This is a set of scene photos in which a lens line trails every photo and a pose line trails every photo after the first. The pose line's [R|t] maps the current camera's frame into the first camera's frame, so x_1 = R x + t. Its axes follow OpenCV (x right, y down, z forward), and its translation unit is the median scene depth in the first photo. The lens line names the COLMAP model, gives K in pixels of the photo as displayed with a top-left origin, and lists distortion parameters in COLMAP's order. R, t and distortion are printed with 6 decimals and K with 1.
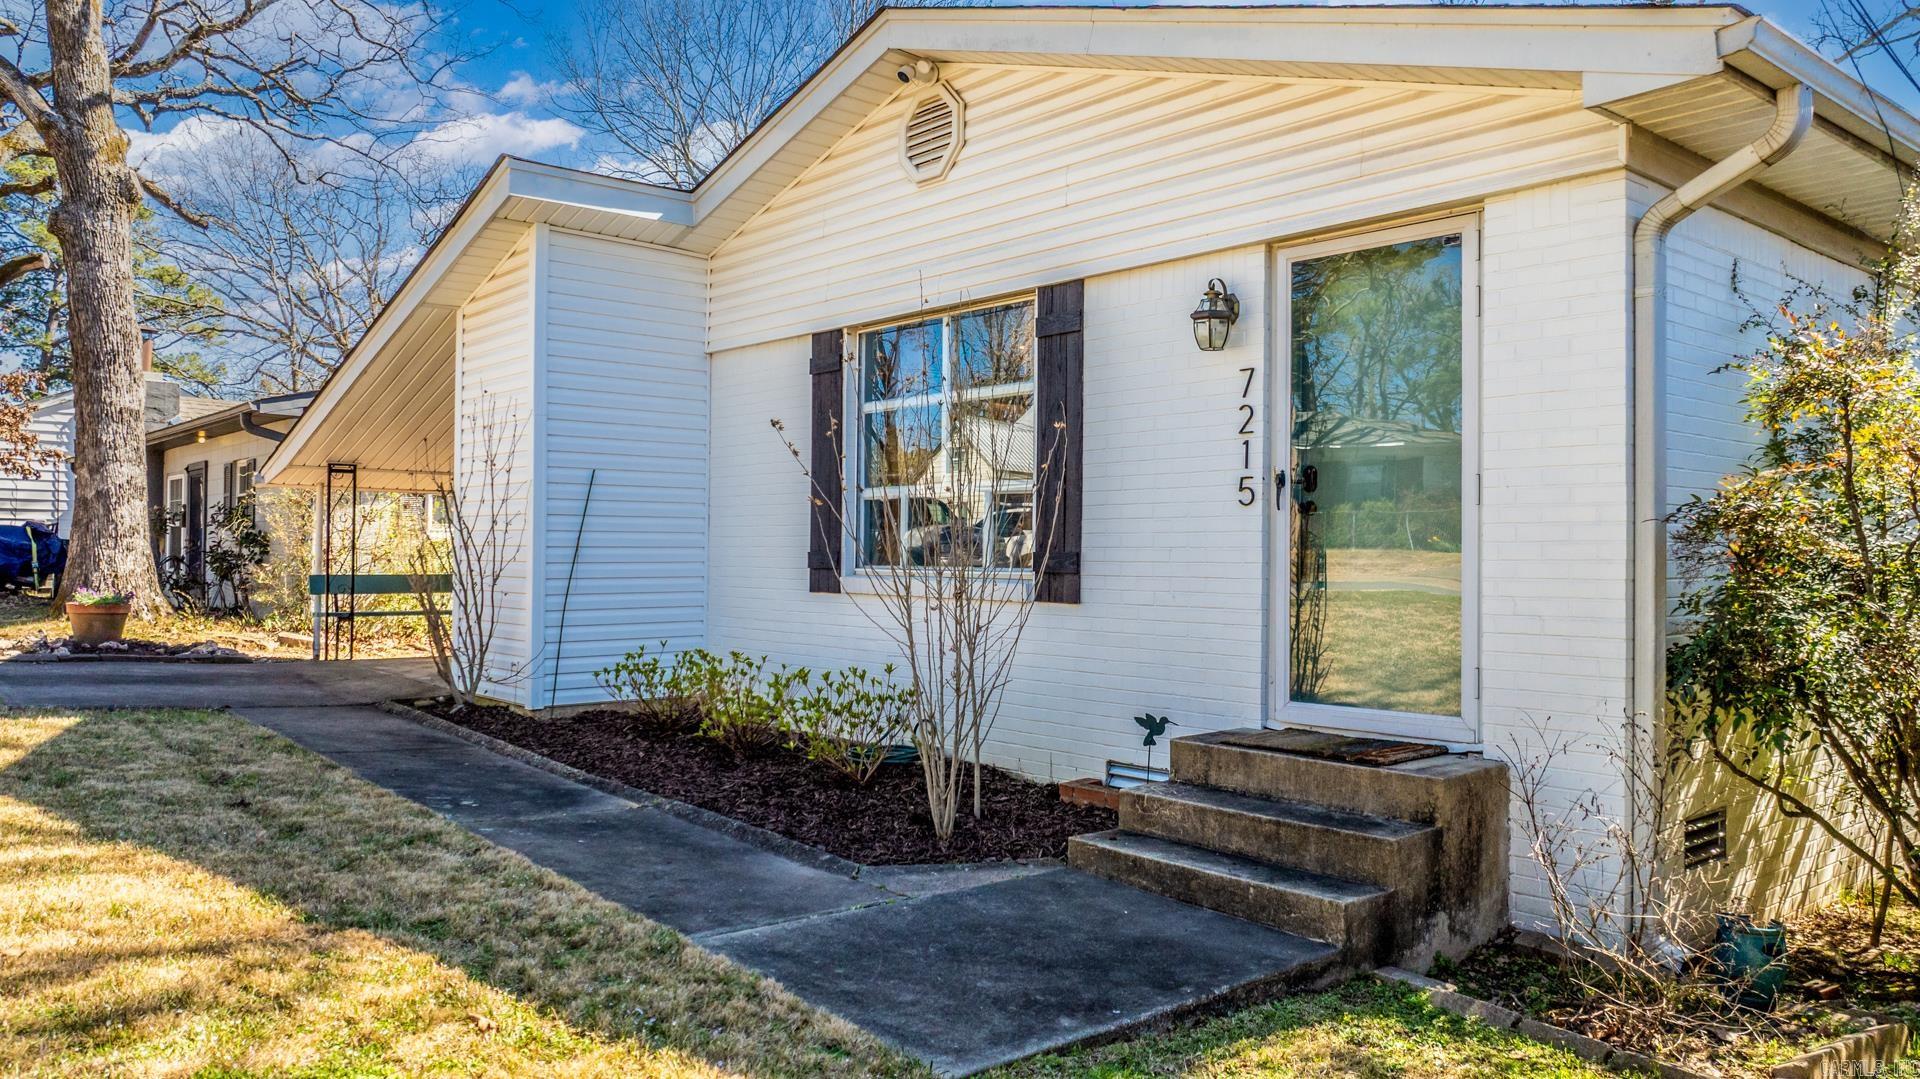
lens RADIAL K [[1383.3, 0, 929.3], [0, 1383.3, 534.5], [0, 0, 1]] dist [-0.014137, 0.001603]
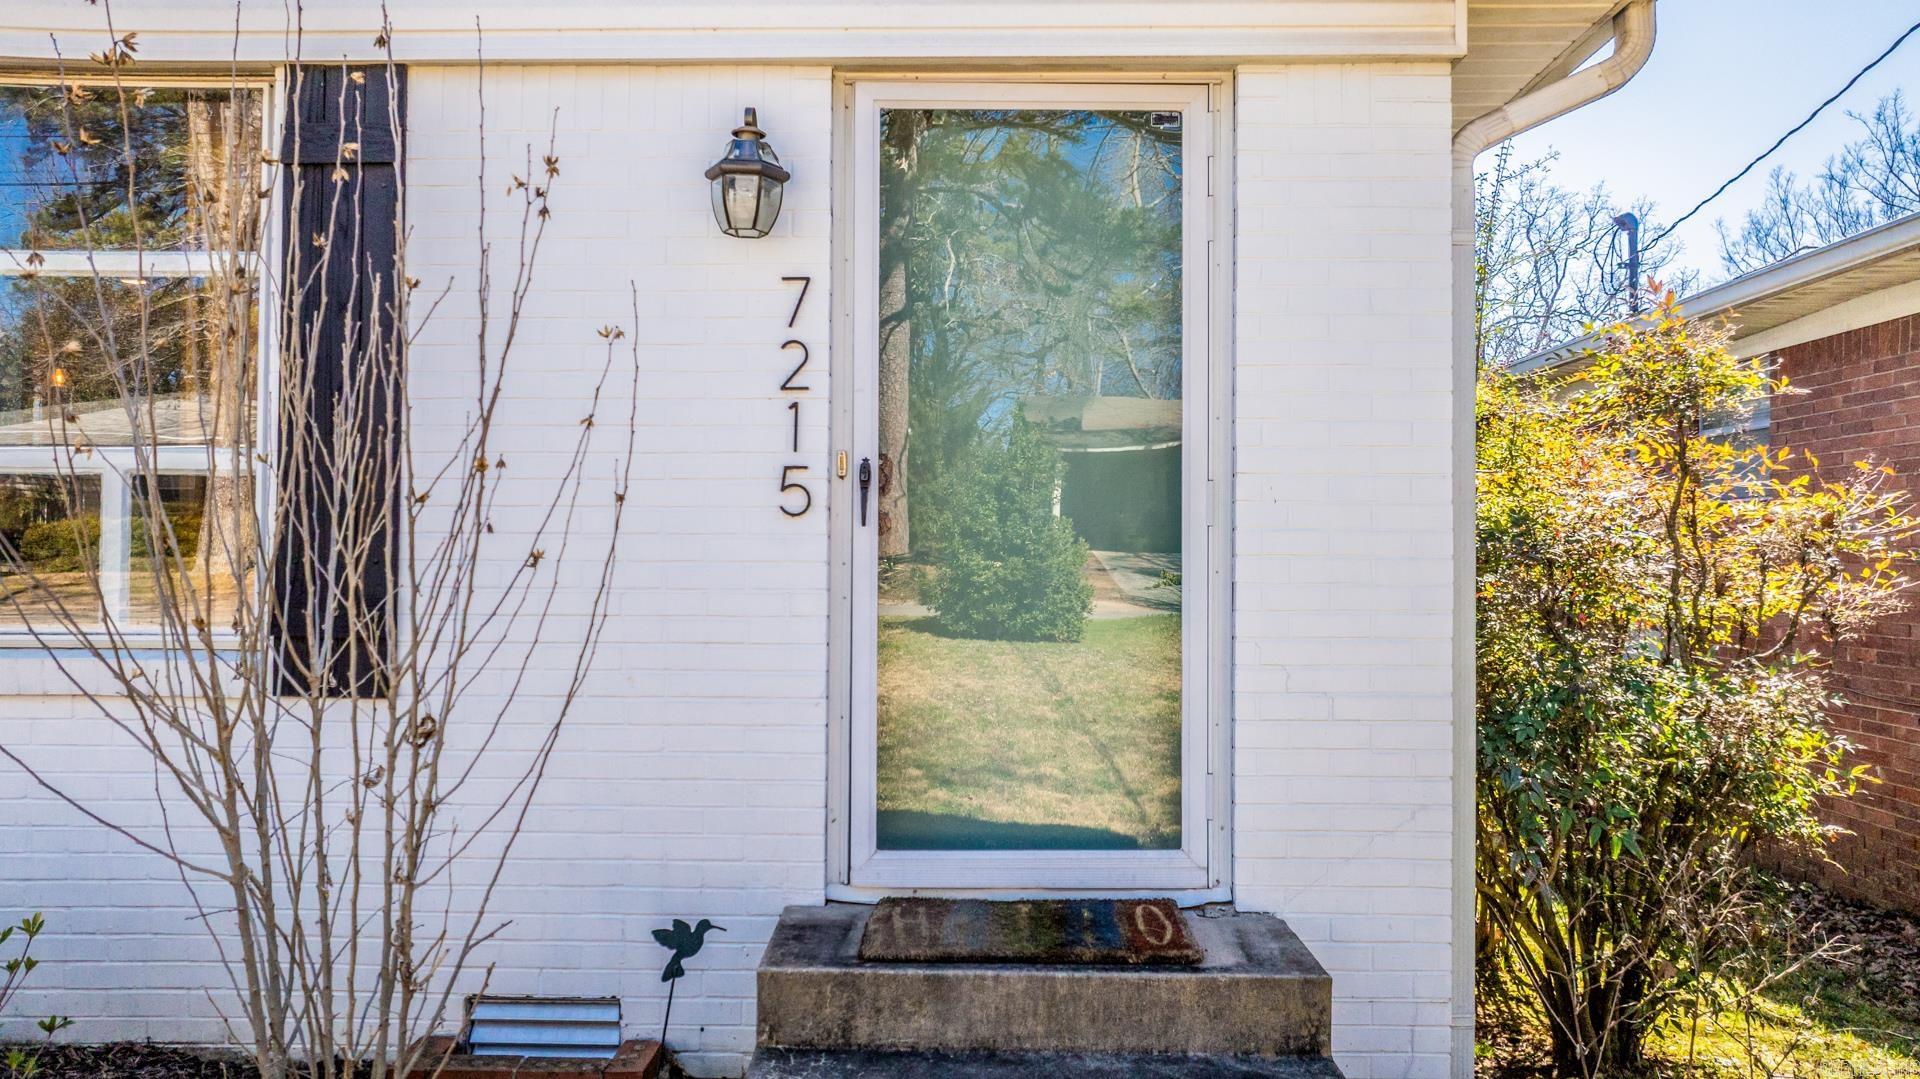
lens RADIAL K [[1383.3, 0, 929.3], [0, 1383.3, 534.5], [0, 0, 1]] dist [-0.014137, 0.001603]
pose [[0.652751, 0.006680, 0.757543, -0.167246], [-0.011189, 0.999937, 0.000823, -0.014510], [-0.757490, -0.009014, 0.652785, 0.584497]]
